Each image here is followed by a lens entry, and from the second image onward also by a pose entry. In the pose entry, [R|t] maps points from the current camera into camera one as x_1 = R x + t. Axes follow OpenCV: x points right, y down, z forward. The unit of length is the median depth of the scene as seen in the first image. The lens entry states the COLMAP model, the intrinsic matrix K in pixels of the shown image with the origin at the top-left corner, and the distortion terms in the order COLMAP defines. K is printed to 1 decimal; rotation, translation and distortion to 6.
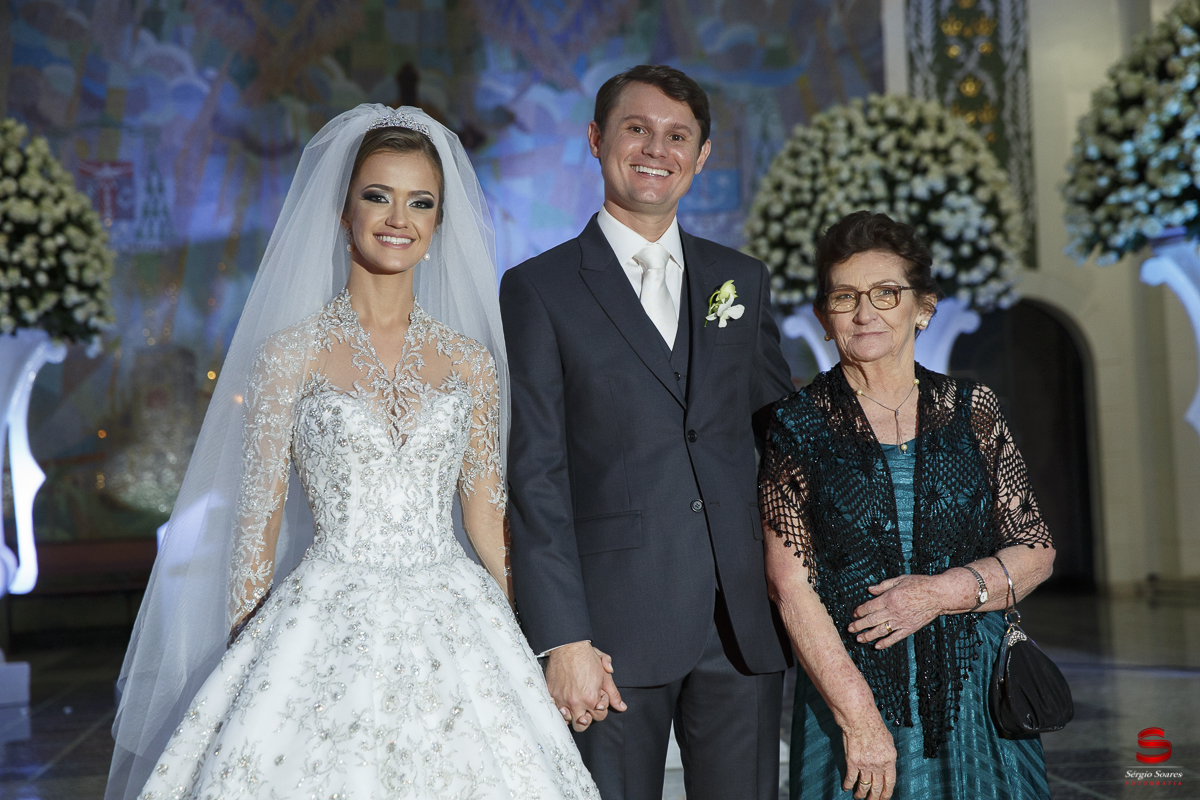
lens RADIAL K [[2221.4, 0, 601.5], [0, 2221.4, 417.0], [0, 0, 1]] dist [0.206172, -0.006262]
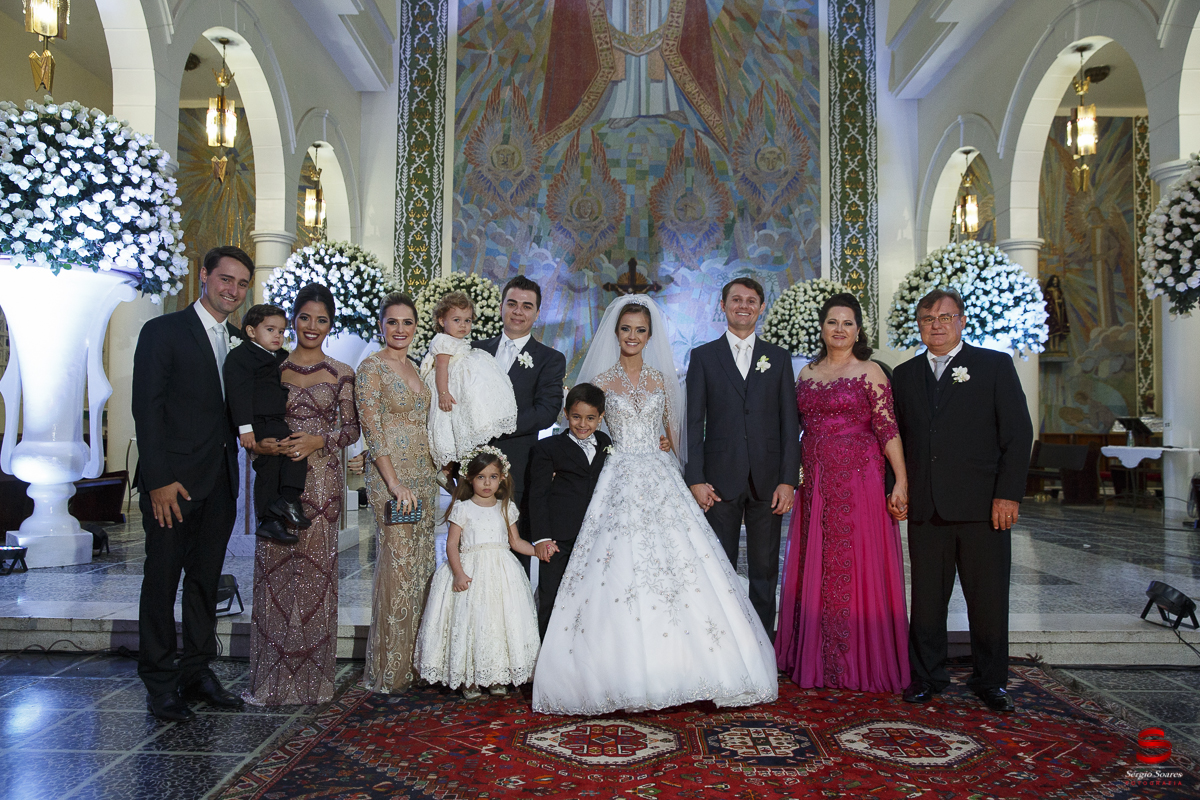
lens RADIAL K [[900.0, 0, 595.7], [0, 900.0, 403.0], [0, 0, 1]] dist [-0.103671, 0.101023]
pose [[0.991939, 0.050095, -0.116390, -0.000771], [-0.048973, 0.998722, 0.012478, -0.003141], [0.116867, -0.006677, 0.993125, -0.042145]]
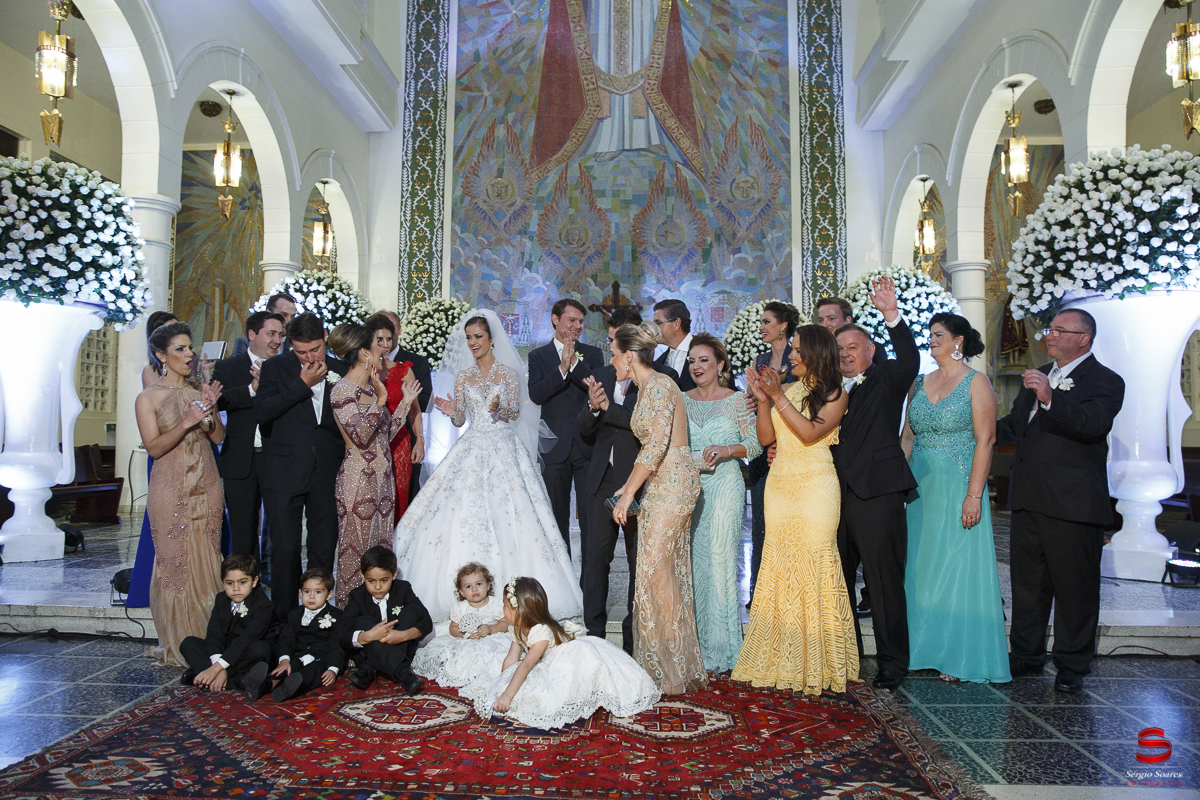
lens RADIAL K [[849.2, 0, 600.0], [0, 849.2, 400.0], [0, 0, 1]] dist [-0.117634, 0.096132]
pose [[0.986901, 0.044218, -0.155151, 0.087291], [-0.045194, 0.998974, -0.002767, -0.009338], [0.154869, 0.009742, 0.987887, -0.054838]]
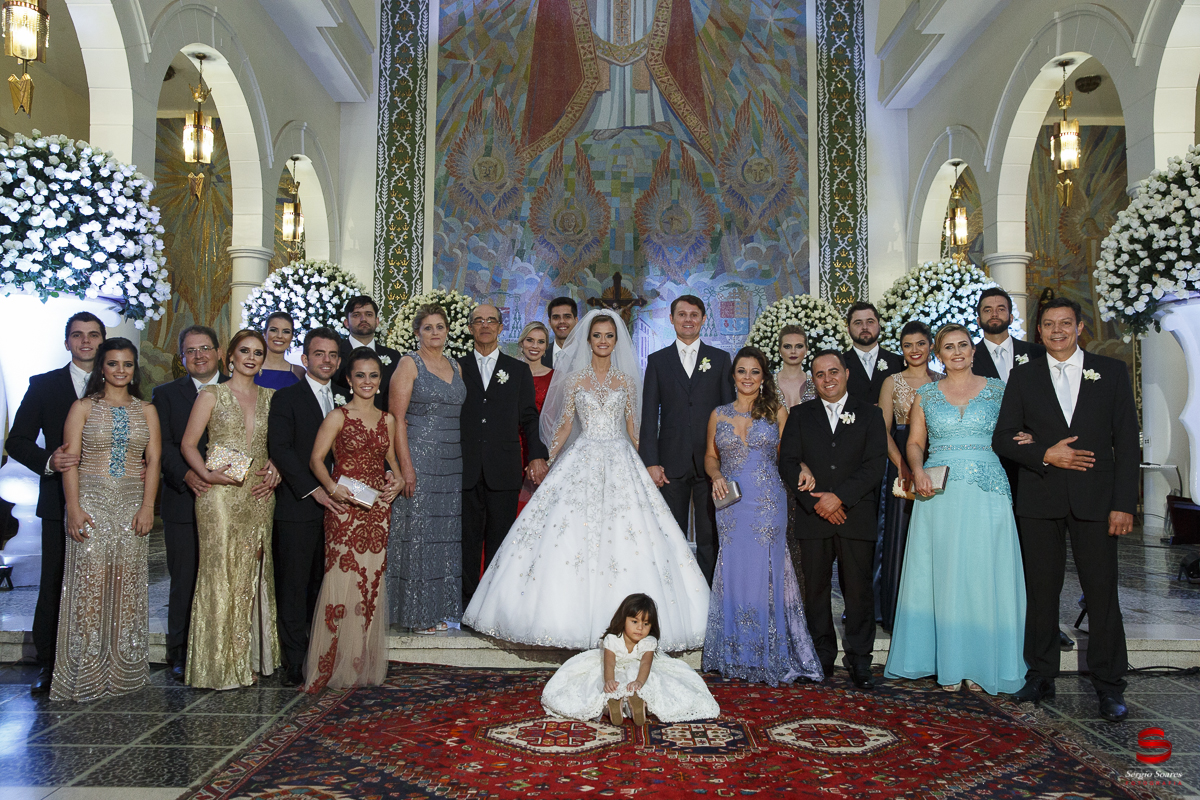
lens RADIAL K [[951.2, 0, 596.2], [0, 951.2, 401.0], [0, 0, 1]] dist [-0.087711, 0.107953]
pose [[0.992906, 0.045301, -0.109931, 0.019186], [-0.046111, 0.998925, -0.004832, -0.008814], [0.109594, 0.009866, 0.993927, -0.091833]]
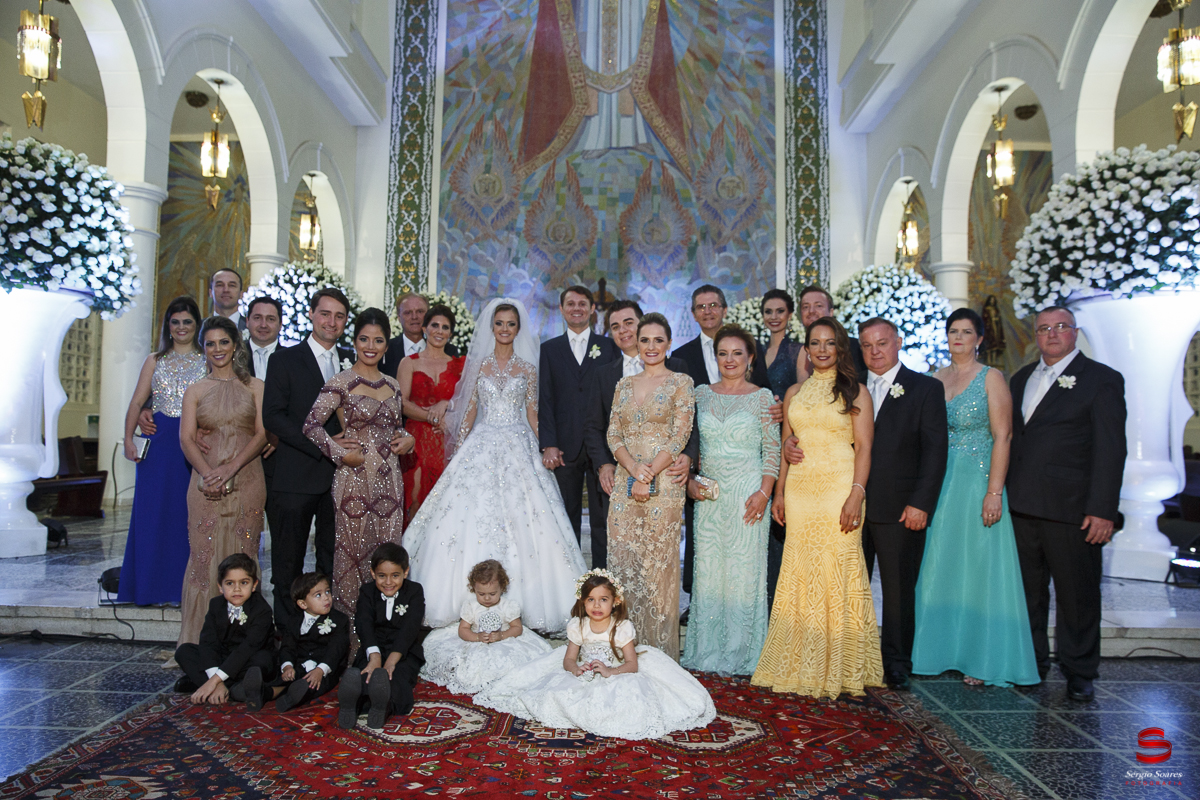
lens RADIAL K [[830.7, 0, 600.0], [0, 830.7, 400.0], [0, 0, 1]] dist [-0.118068, 0.093224]
pose [[0.990684, 0.053397, -0.125280, 0.066402], [-0.053818, 0.998551, 0.000022, -0.007656], [0.125099, 0.006721, 0.992121, -0.036064]]
